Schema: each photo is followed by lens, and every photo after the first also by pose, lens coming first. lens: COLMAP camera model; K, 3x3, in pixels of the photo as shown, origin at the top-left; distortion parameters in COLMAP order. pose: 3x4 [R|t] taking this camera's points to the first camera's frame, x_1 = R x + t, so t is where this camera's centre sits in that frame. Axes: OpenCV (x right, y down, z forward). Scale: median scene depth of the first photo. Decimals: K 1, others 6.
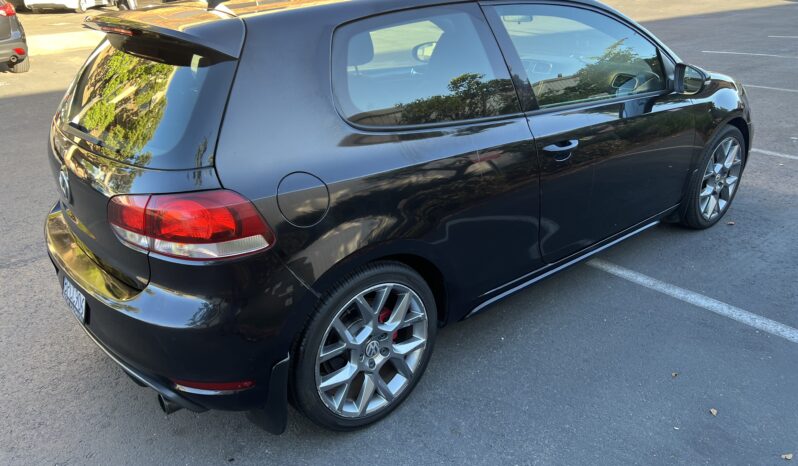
lens RADIAL K [[602.4, 0, 403.5], [0, 602.4, 235.1], [0, 0, 1]] dist [0.078811, -0.100671]
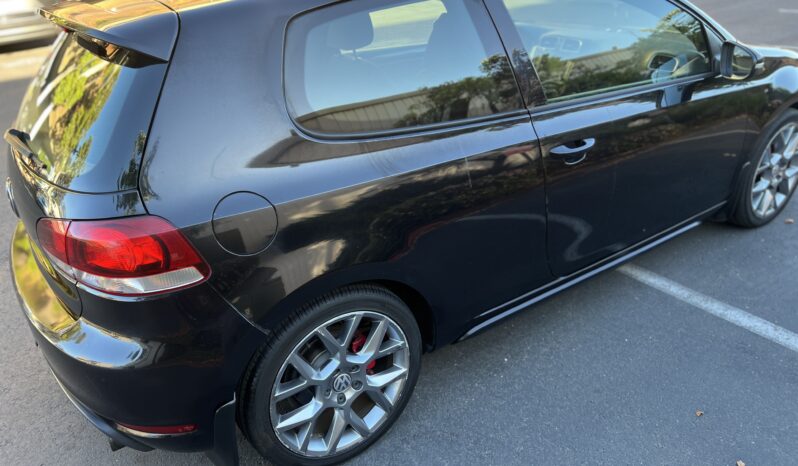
lens RADIAL K [[602.4, 0, 403.5], [0, 602.4, 235.1], [0, 0, 1]] dist [0.078811, -0.100671]
pose [[0.995515, 0.013025, -0.093698, 0.105568], [-0.007635, 0.998307, 0.057664, -0.071174], [0.094291, -0.056690, 0.993929, 0.116935]]
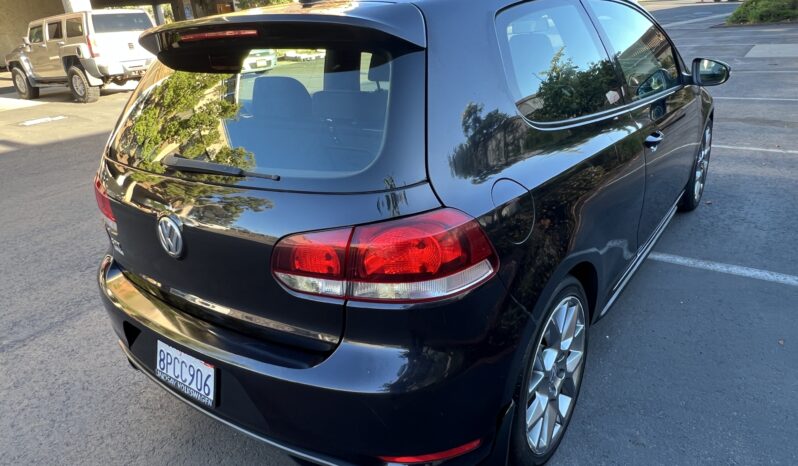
lens RADIAL K [[534.0, 0, 401.7], [0, 534.0, 237.5], [0, 0, 1]] dist [0.000069, -0.001137]
pose [[0.969595, -0.129308, 0.207762, -0.355353], [0.135597, 0.990631, -0.016256, -0.023858], [-0.203714, 0.043934, 0.978044, 0.234537]]
